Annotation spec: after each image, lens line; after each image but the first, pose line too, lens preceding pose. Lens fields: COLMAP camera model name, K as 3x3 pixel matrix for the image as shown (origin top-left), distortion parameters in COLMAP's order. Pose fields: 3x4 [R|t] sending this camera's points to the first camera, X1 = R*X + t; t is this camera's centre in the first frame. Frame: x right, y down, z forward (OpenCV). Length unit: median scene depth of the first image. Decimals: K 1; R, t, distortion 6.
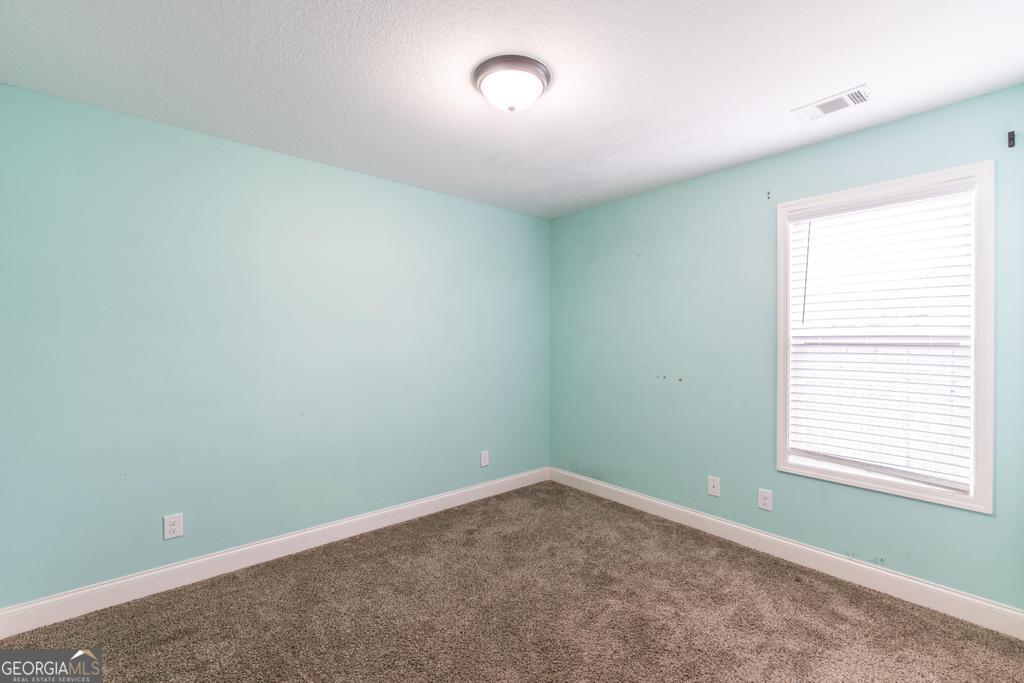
lens RADIAL K [[443.1, 0, 518.8], [0, 443.1, 341.7], [0, 0, 1]] dist [-0.000708, 0.000656]
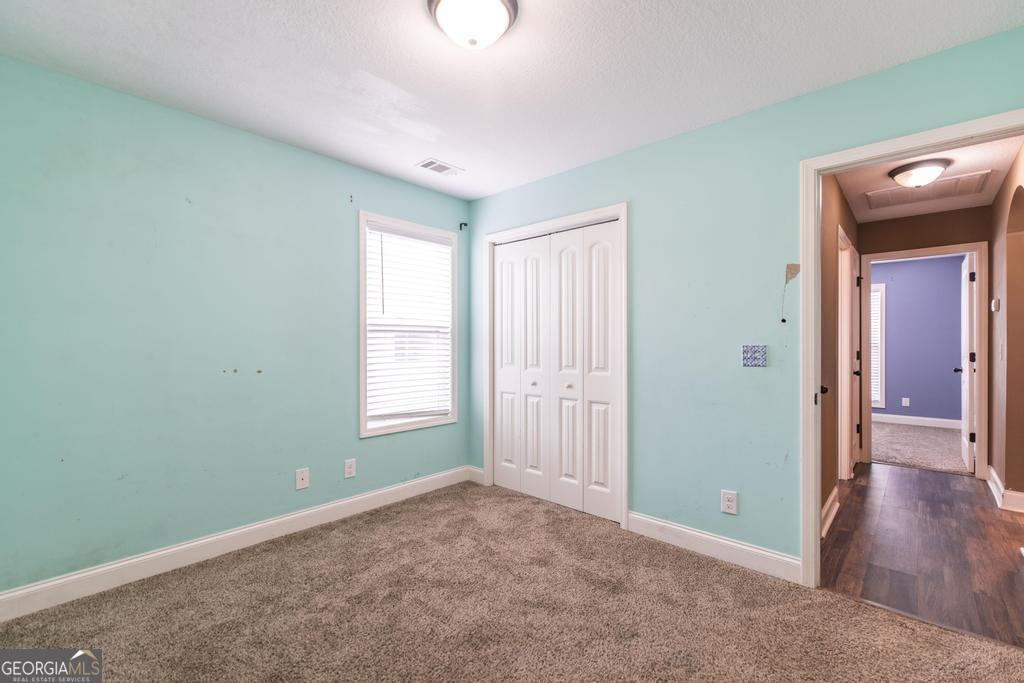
lens RADIAL K [[443.1, 0, 518.6], [0, 443.1, 341.4], [0, 0, 1]] dist [-0.000708, 0.000656]
pose [[-0.124780, -0.000214, 0.992184, -0.635386], [0.002395, 0.999997, 0.000517, 0.036525], [-0.992182, 0.002441, -0.124779, 0.744561]]
